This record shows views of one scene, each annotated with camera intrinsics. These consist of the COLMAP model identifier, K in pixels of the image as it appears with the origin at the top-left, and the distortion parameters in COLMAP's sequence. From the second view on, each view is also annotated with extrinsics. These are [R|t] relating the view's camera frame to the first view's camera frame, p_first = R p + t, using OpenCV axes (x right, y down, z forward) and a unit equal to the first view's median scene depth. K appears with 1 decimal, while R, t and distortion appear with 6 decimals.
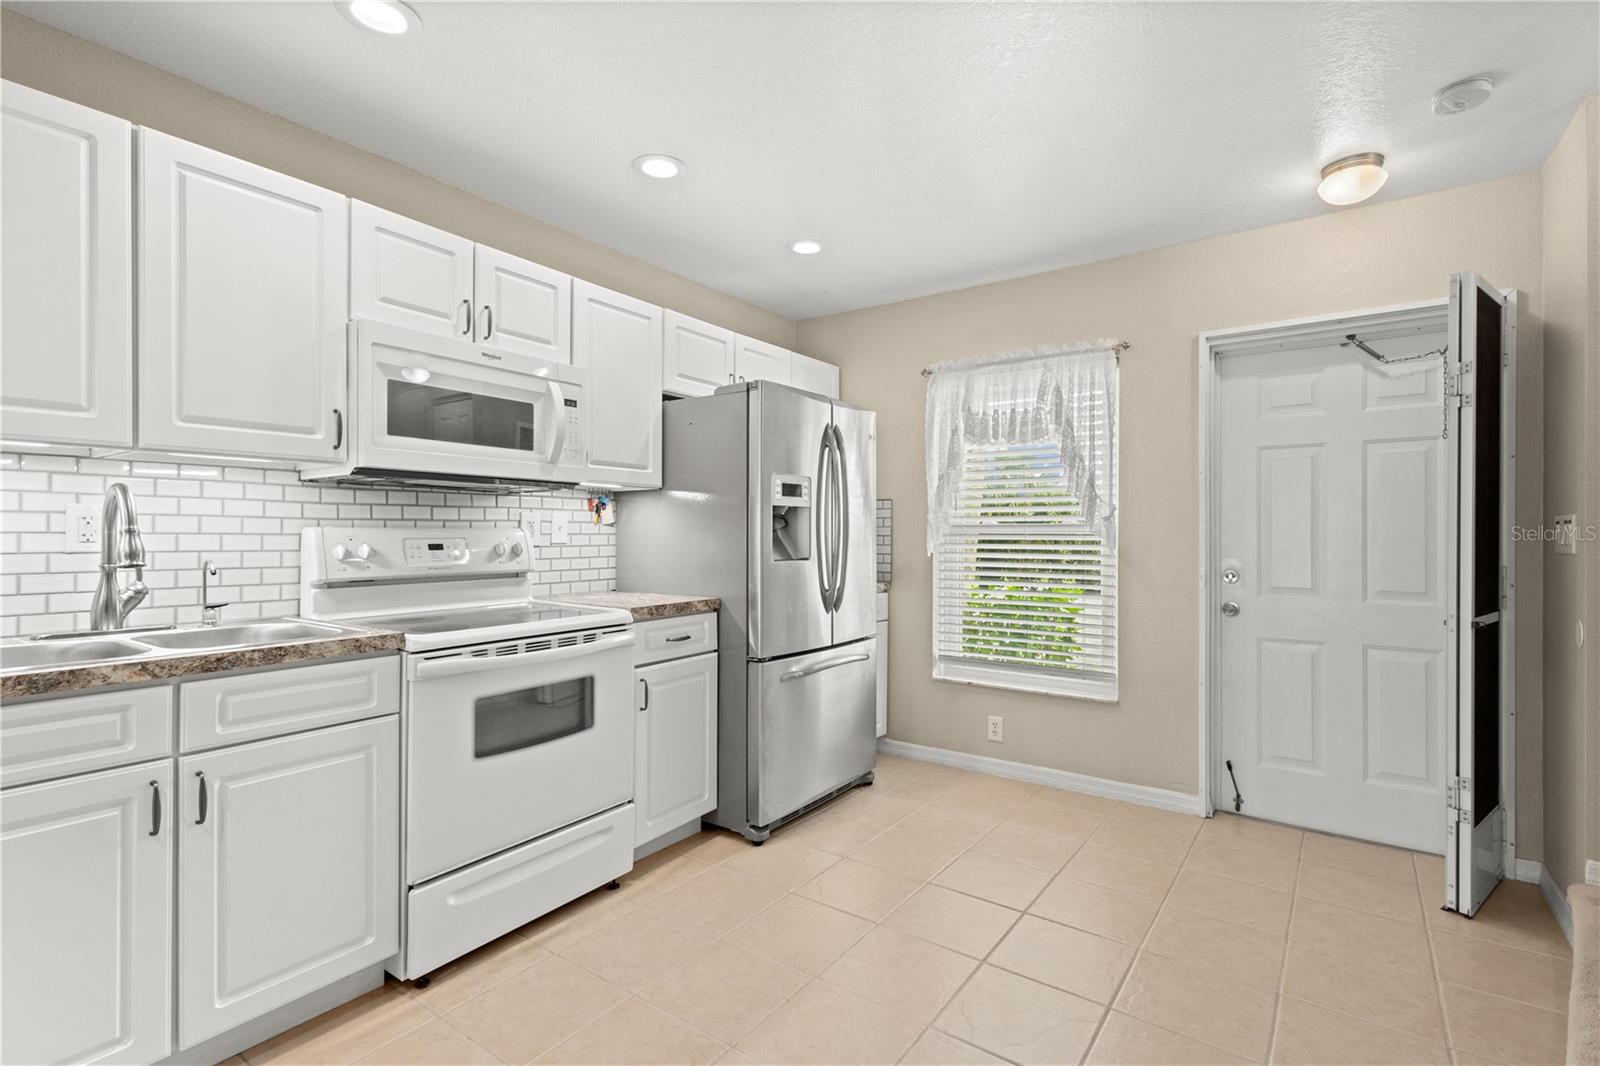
lens RADIAL K [[751.2, 0, 797.4], [0, 751.2, 530.2], [0, 0, 1]] dist [0.016297, -0.000446]
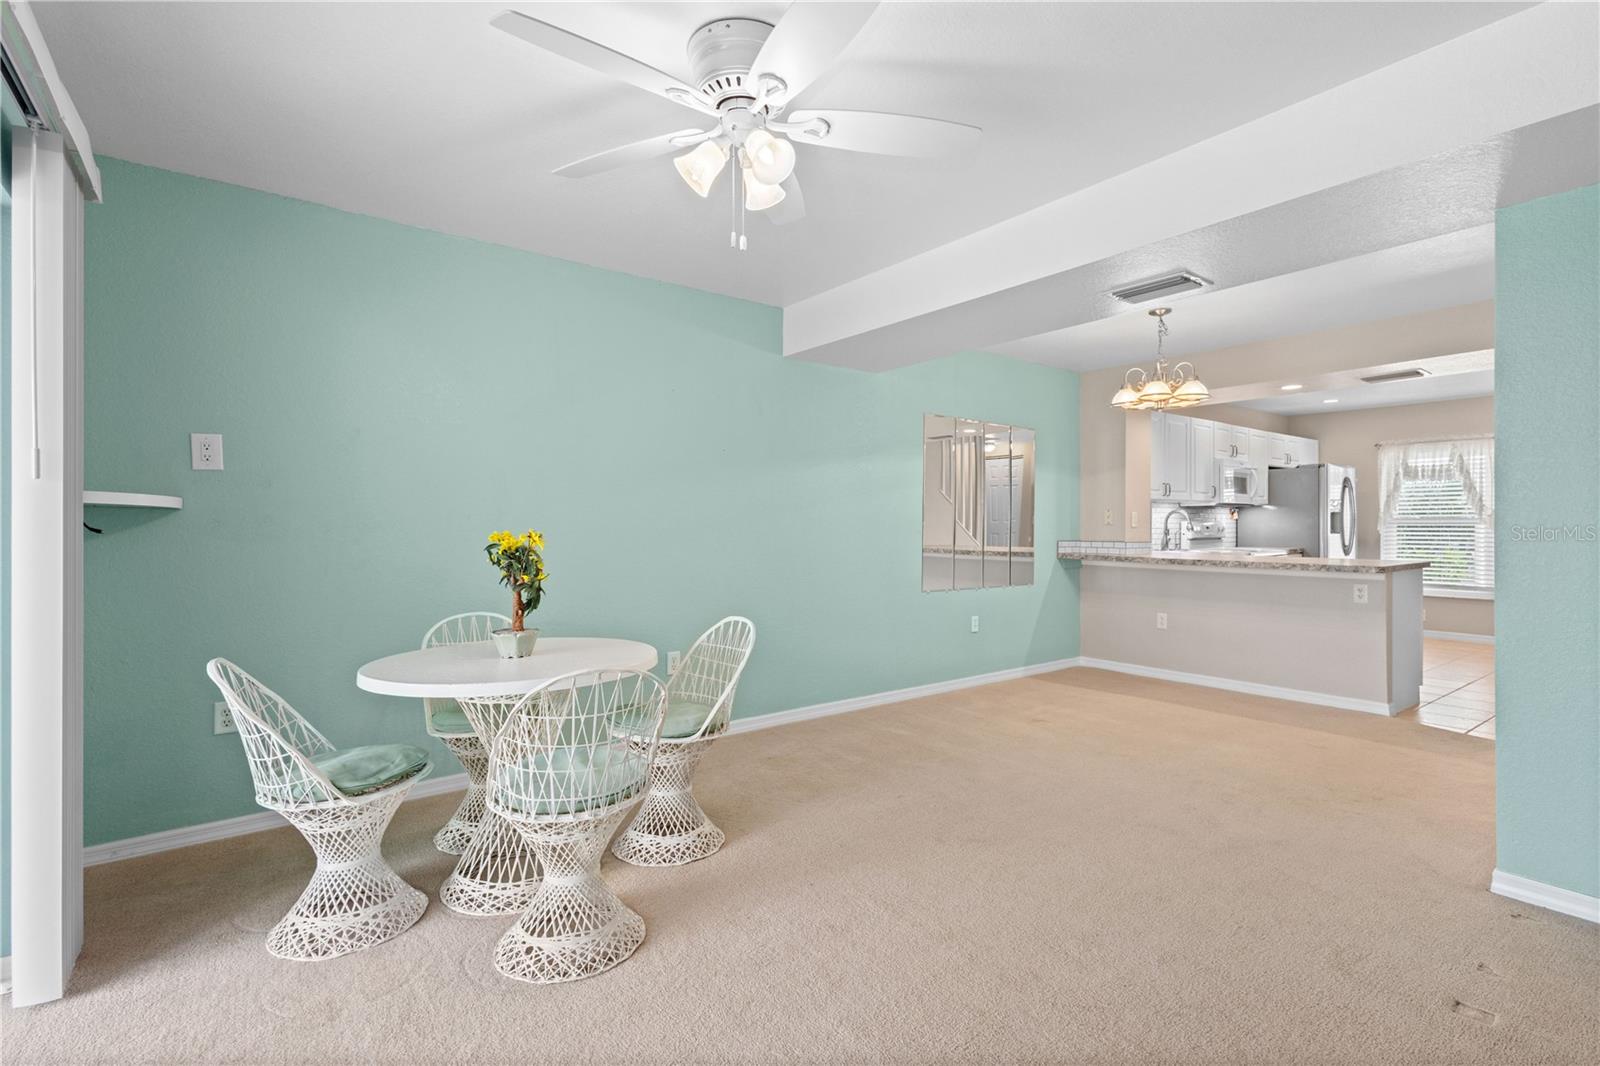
lens RADIAL K [[751.2, 0, 801.0], [0, 751.2, 527.7], [0, 0, 1]] dist [0.016297, -0.000446]
pose [[0.957448, -0.001987, -0.288600, -0.965597], [0.004221, 0.999966, 0.007119, -0.004918], [0.288576, -0.008034, 0.957423, -1.887049]]
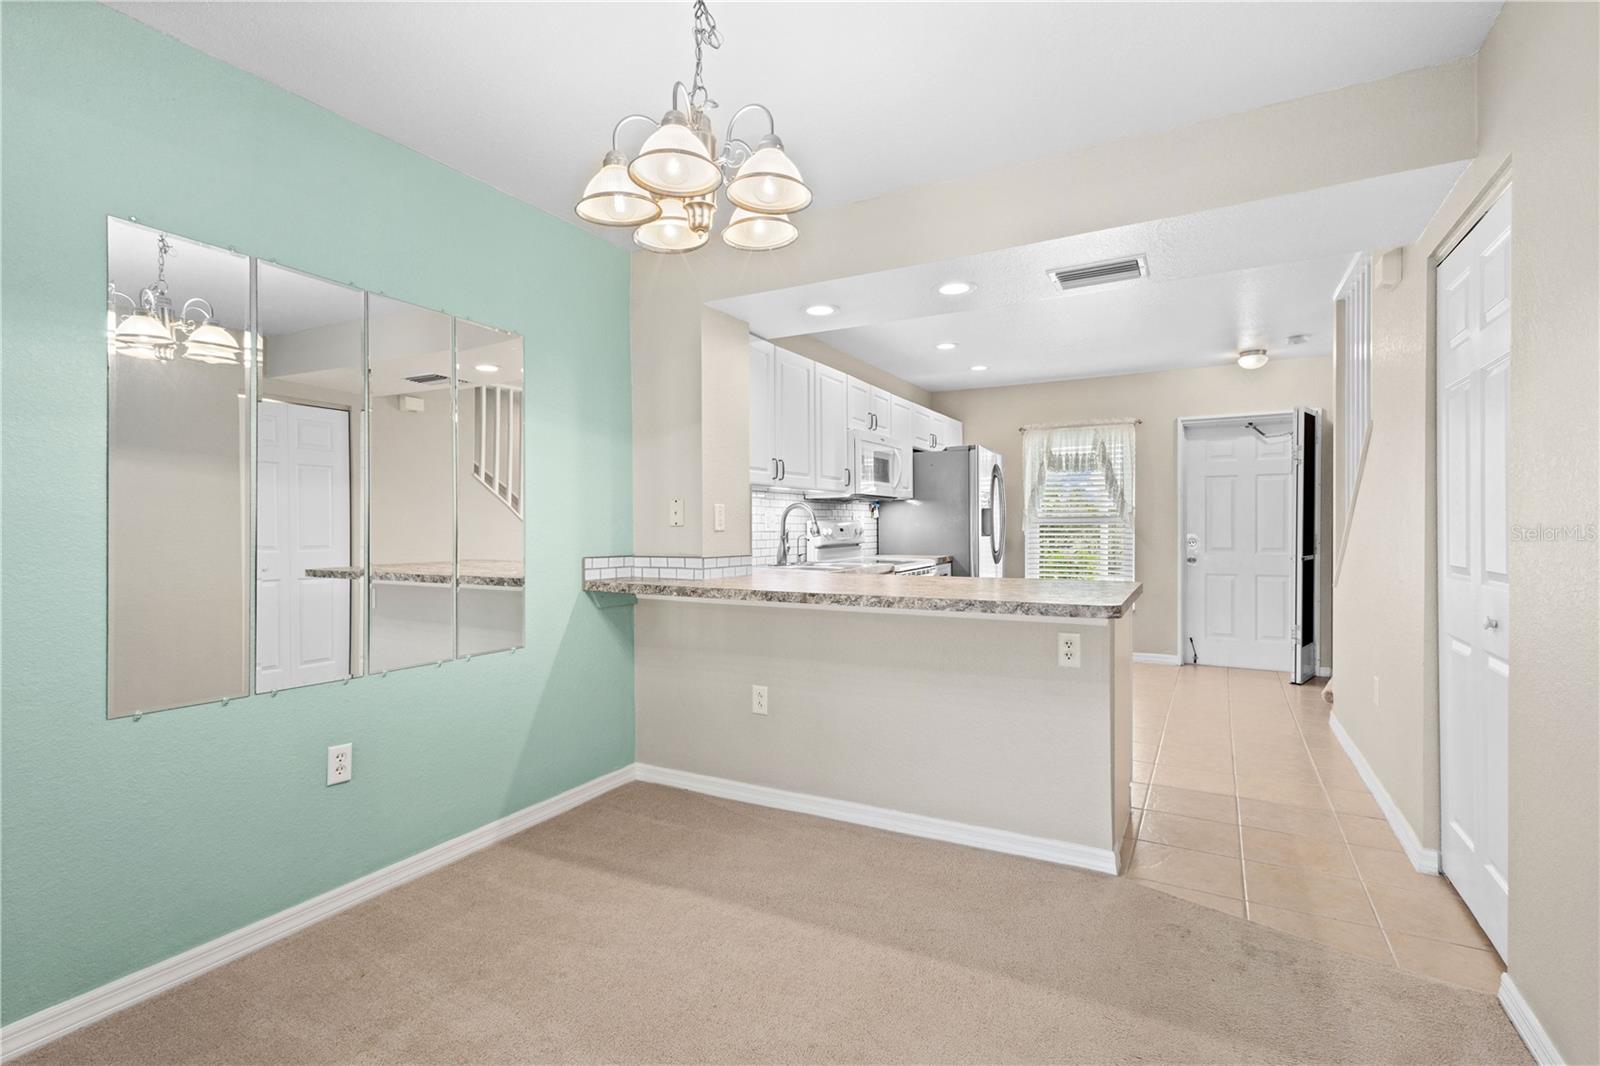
lens RADIAL K [[751.2, 0, 801.1], [0, 751.2, 534.3], [0, 0, 1]] dist [0.016297, -0.000446]
pose [[0.991999, -0.009881, 0.125857, -0.717311], [0.007867, 0.999833, 0.016484, -0.000378], [-0.125999, -0.015362, 0.991911, -0.855924]]
